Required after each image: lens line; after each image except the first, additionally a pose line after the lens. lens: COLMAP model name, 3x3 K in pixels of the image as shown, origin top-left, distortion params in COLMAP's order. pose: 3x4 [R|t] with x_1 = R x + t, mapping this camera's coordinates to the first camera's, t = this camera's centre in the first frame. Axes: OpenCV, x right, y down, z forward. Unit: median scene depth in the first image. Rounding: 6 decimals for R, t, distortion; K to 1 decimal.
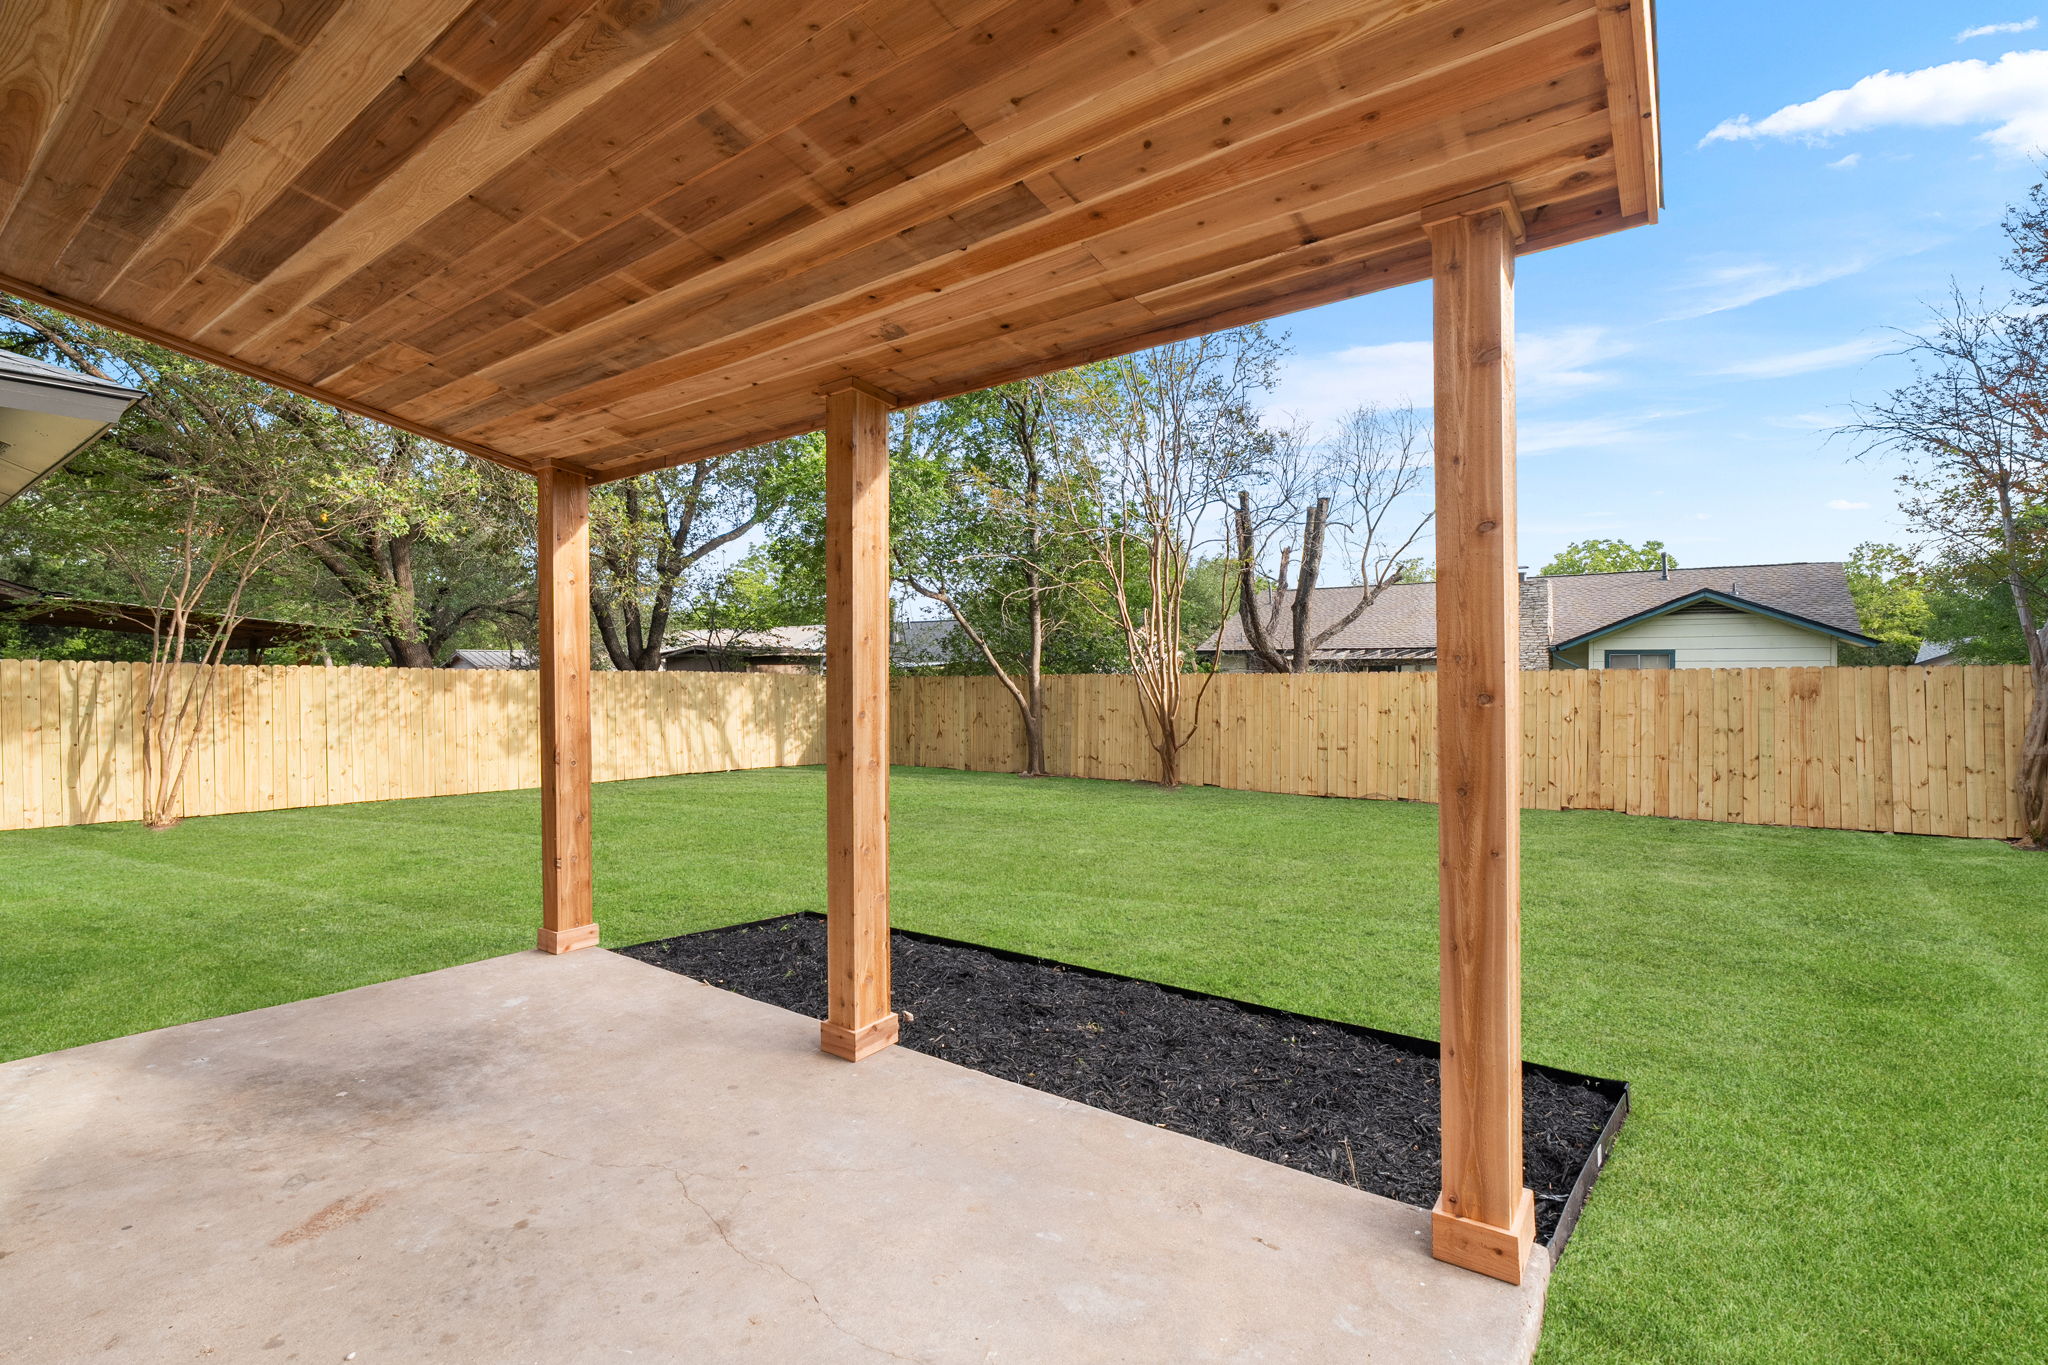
lens RADIAL K [[926.6, 0, 1024.0], [0, 926.6, 682.5], [0, 0, 1]] dist [0.000529, 0.000100]
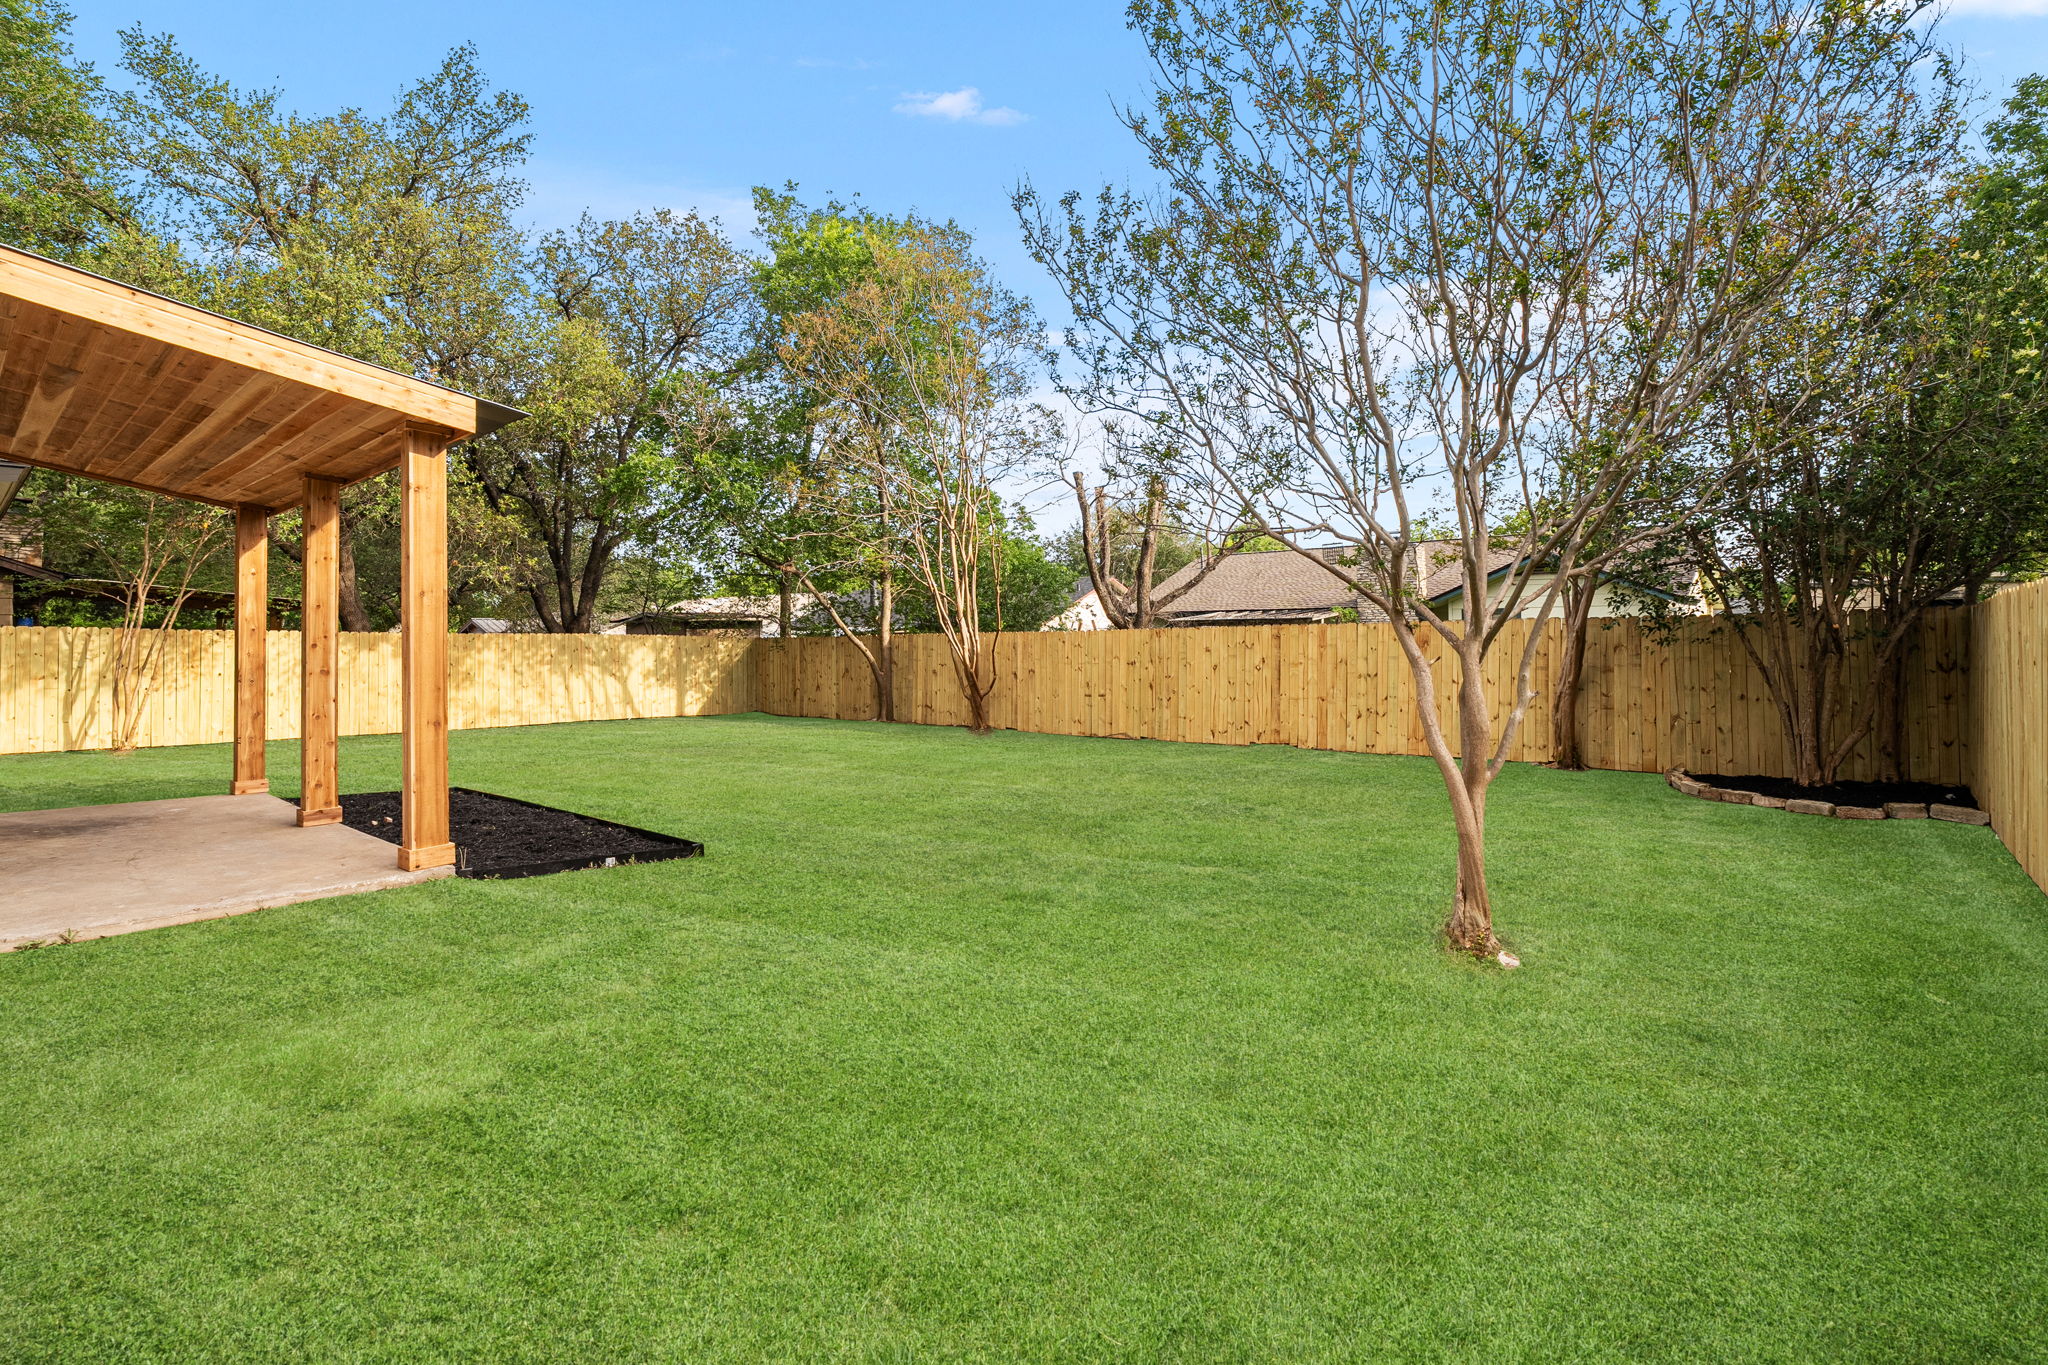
lens RADIAL K [[948.3, 0, 1022.7], [0, 948.3, 617.8], [0, 0, 1]] dist [0.003375, 0.000776]
pose [[0.997232, -0.007964, -0.073919, 0.296303], [0.005665, 0.999495, -0.031257, 0.009761], [0.074131, 0.030752, 0.996774, -0.174833]]
